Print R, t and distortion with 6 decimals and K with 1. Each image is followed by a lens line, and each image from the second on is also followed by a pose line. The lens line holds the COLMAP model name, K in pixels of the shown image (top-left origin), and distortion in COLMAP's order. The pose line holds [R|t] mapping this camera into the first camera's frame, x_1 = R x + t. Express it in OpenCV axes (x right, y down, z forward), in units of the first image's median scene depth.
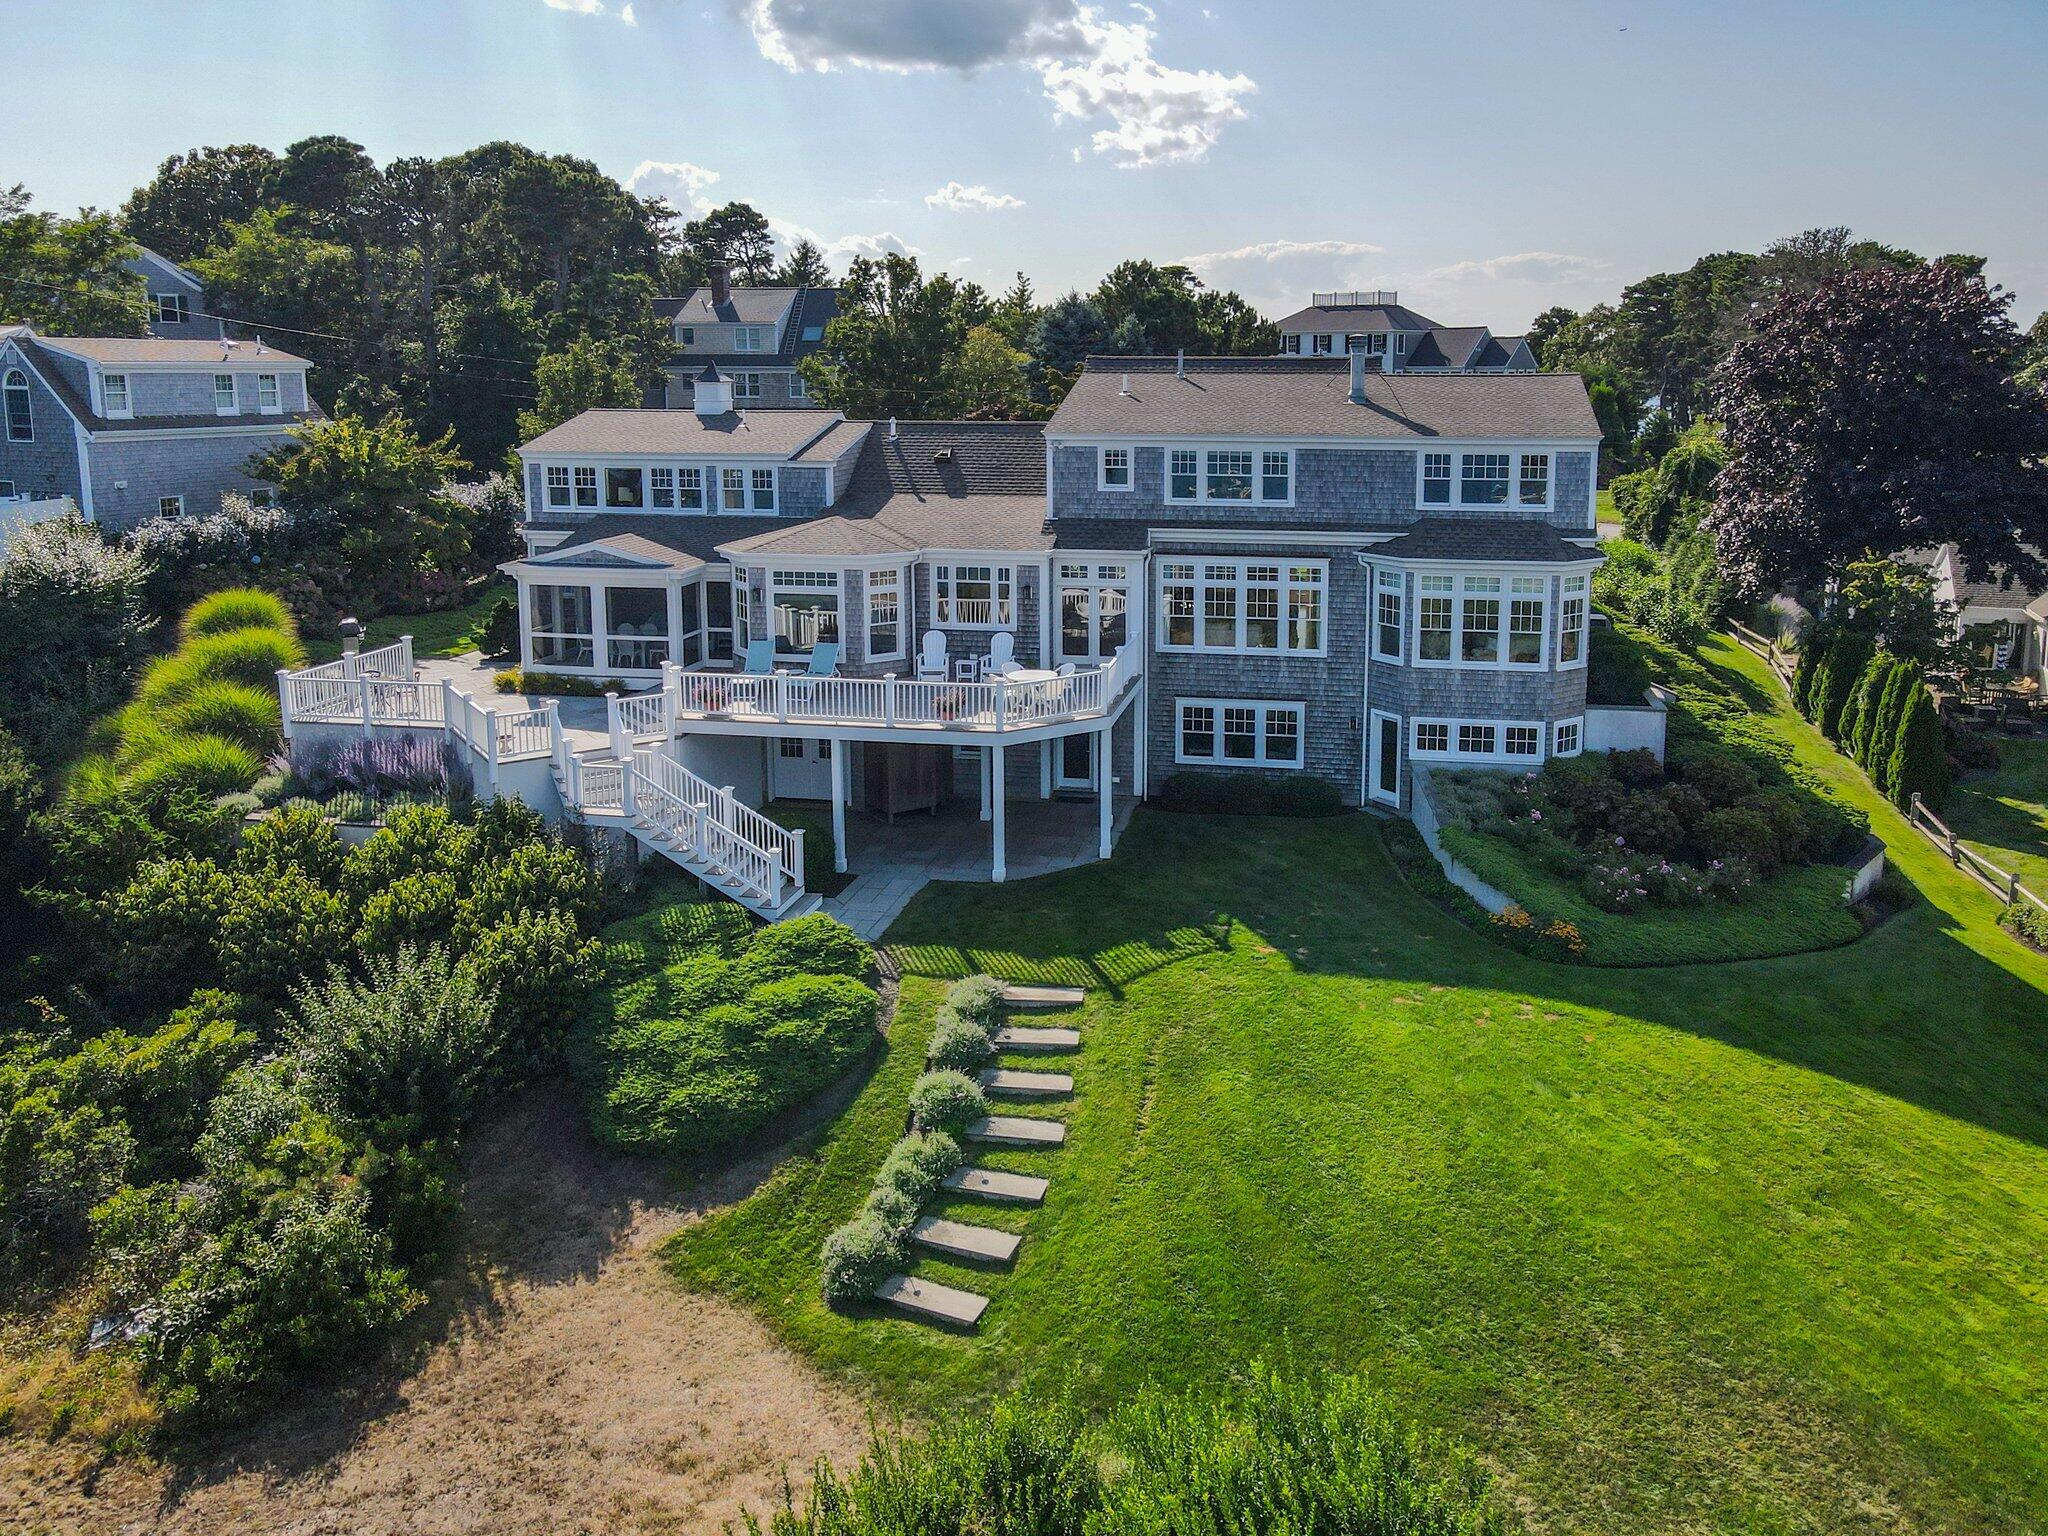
lens RADIAL K [[1556.9, 0, 1136.5], [0, 1556.9, 575.0], [0, 0, 1]] dist [-0.003058, 0.040915]
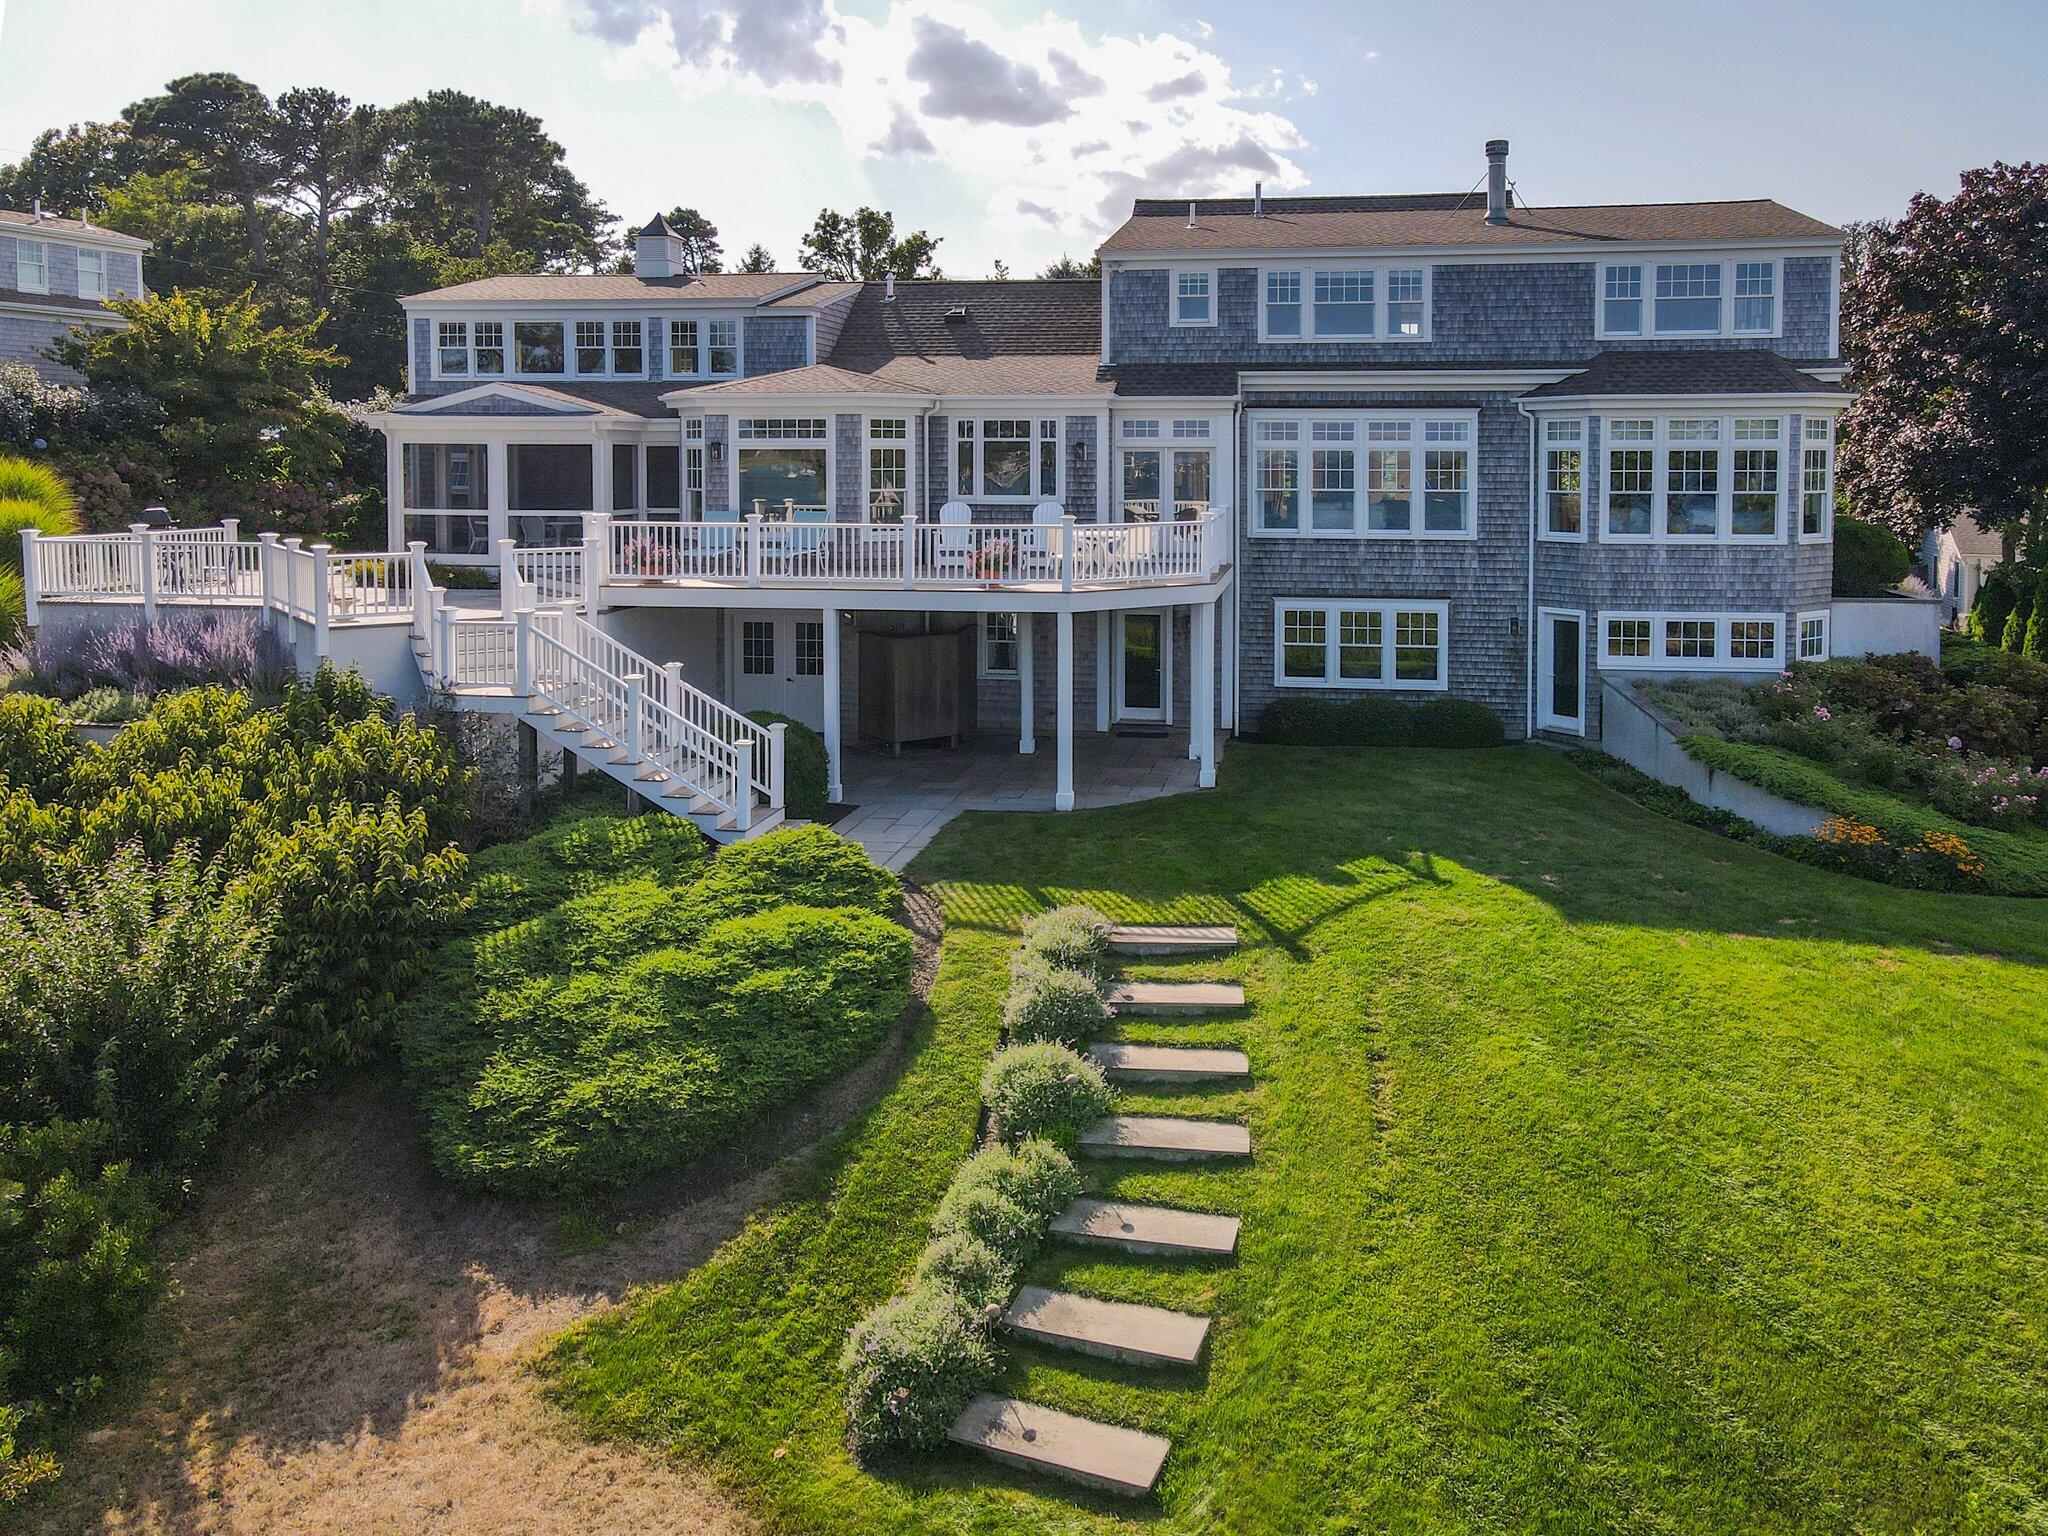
lens RADIAL K [[1558.1, 0, 1133.3], [0, 1558.1, 536.9], [0, 0, 1]] dist [0.018707, 0.011908]
pose [[0.999319, 0.000159, 0.036897, -0.094005], [0.003196, 0.995858, -0.090861, 0.156199], [-0.036759, 0.090917, 0.995180, 0.333343]]
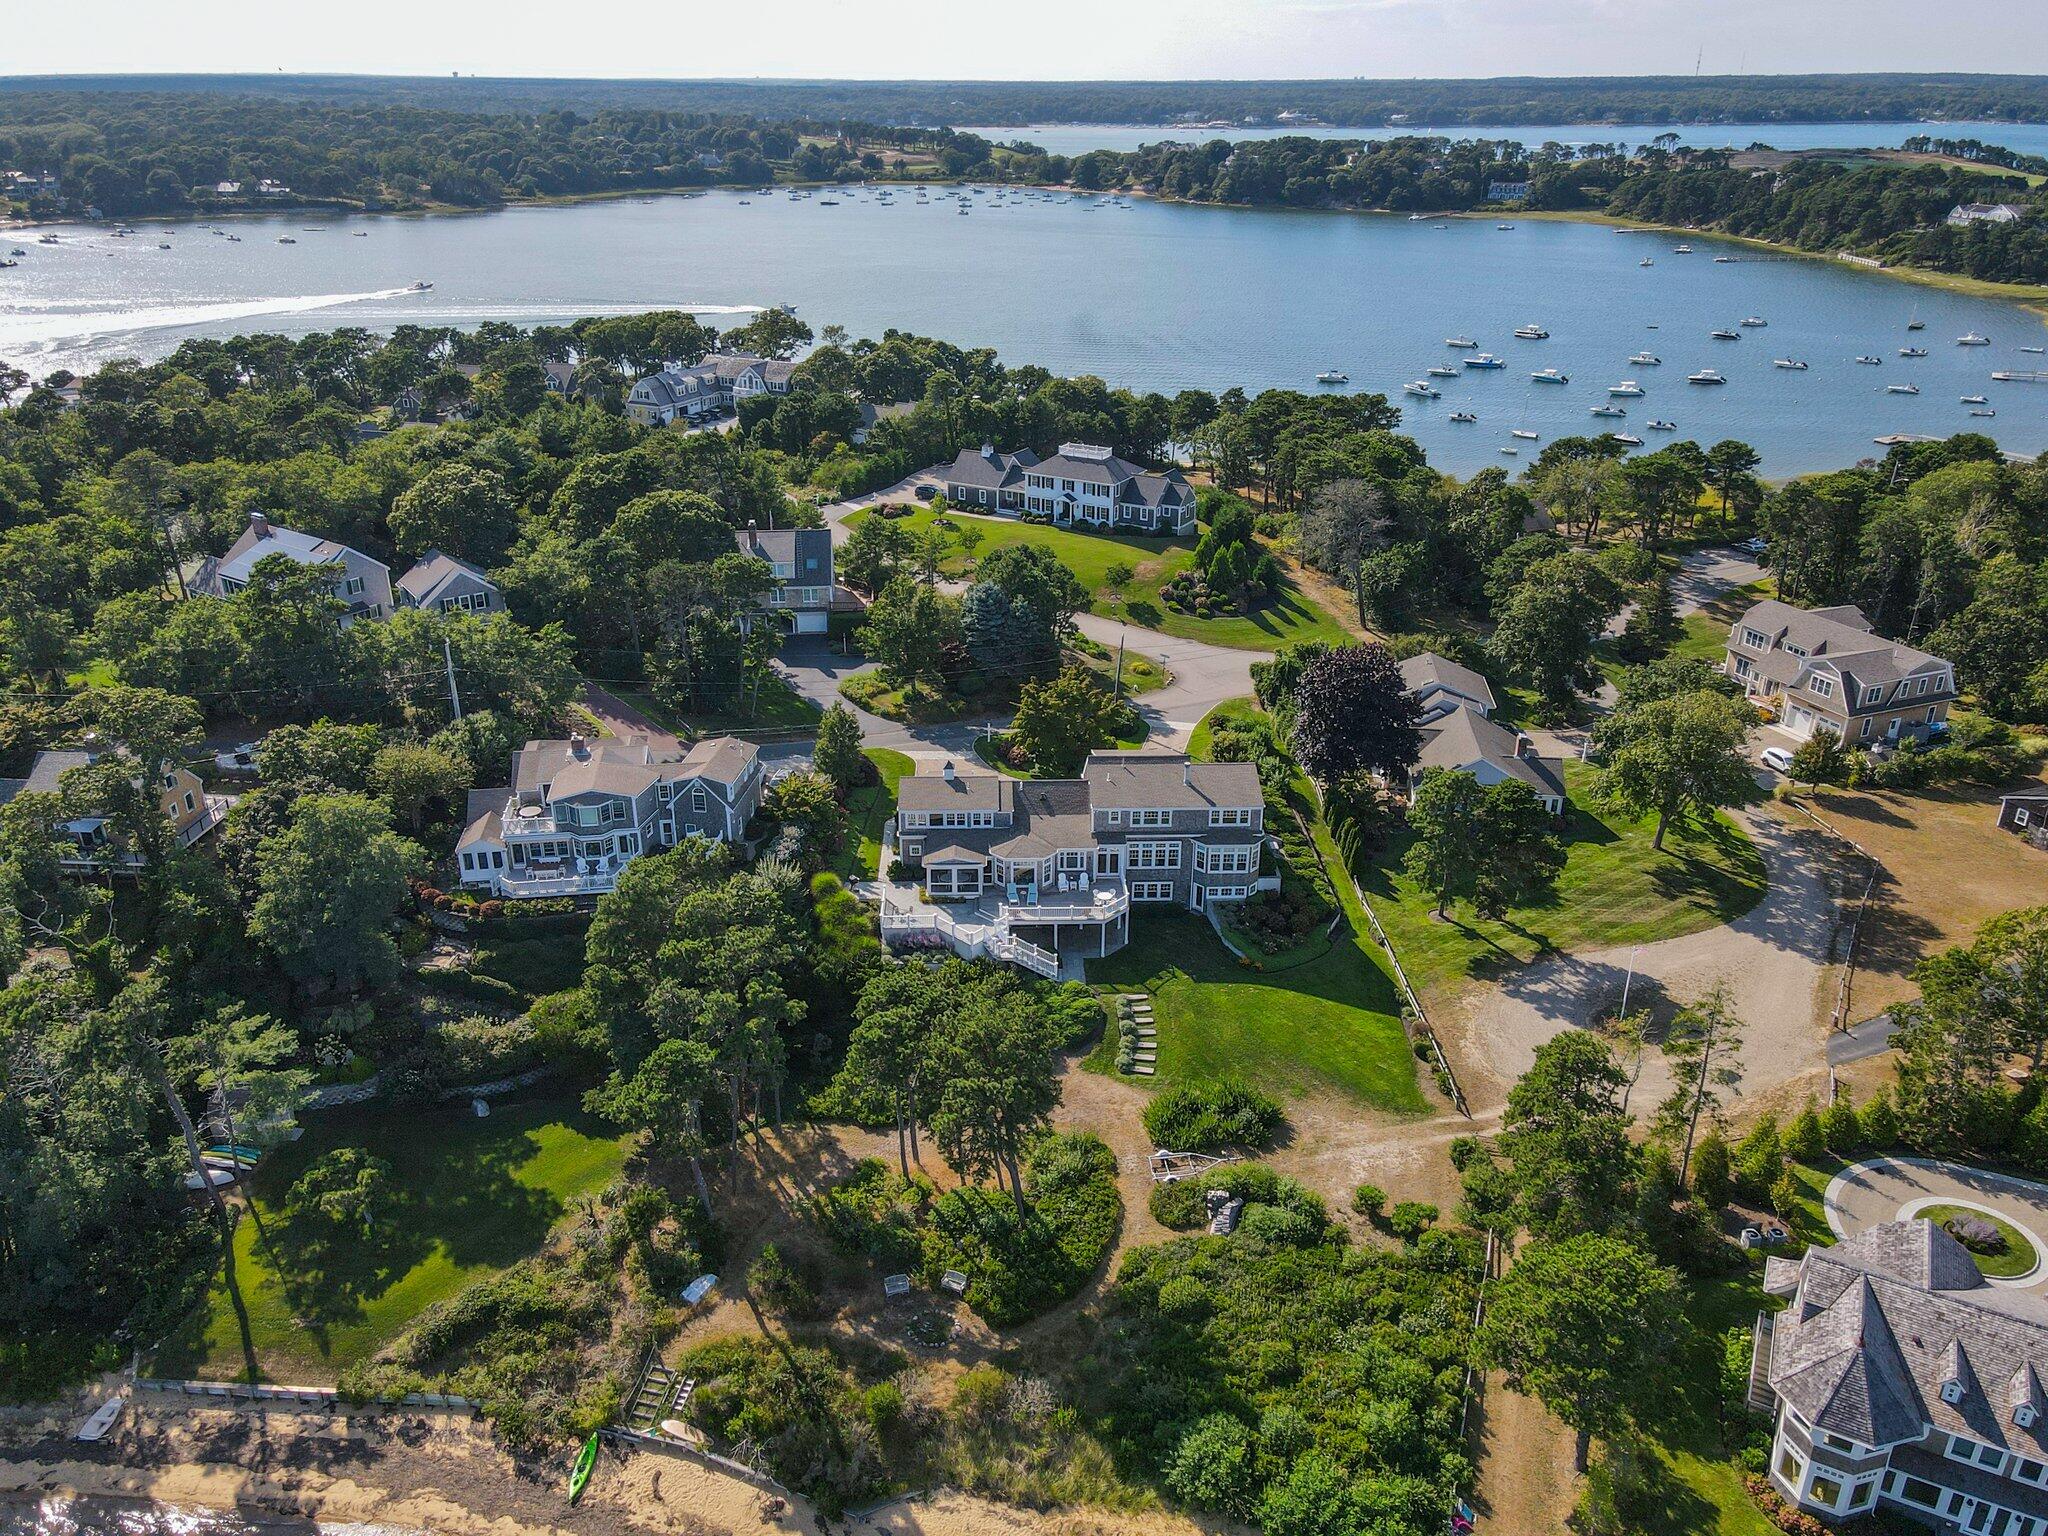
lens RADIAL K [[1534.9, 0, 1024.0], [0, 1534.9, 768.0], [0, 0, 1]] dist [0.008117, 0.043123]
pose [[0.981396, -0.080797, 0.174166, -0.949328], [0.026572, 0.955569, 0.293566, -1.411355], [-0.190147, -0.283476, 0.939939, -2.416449]]
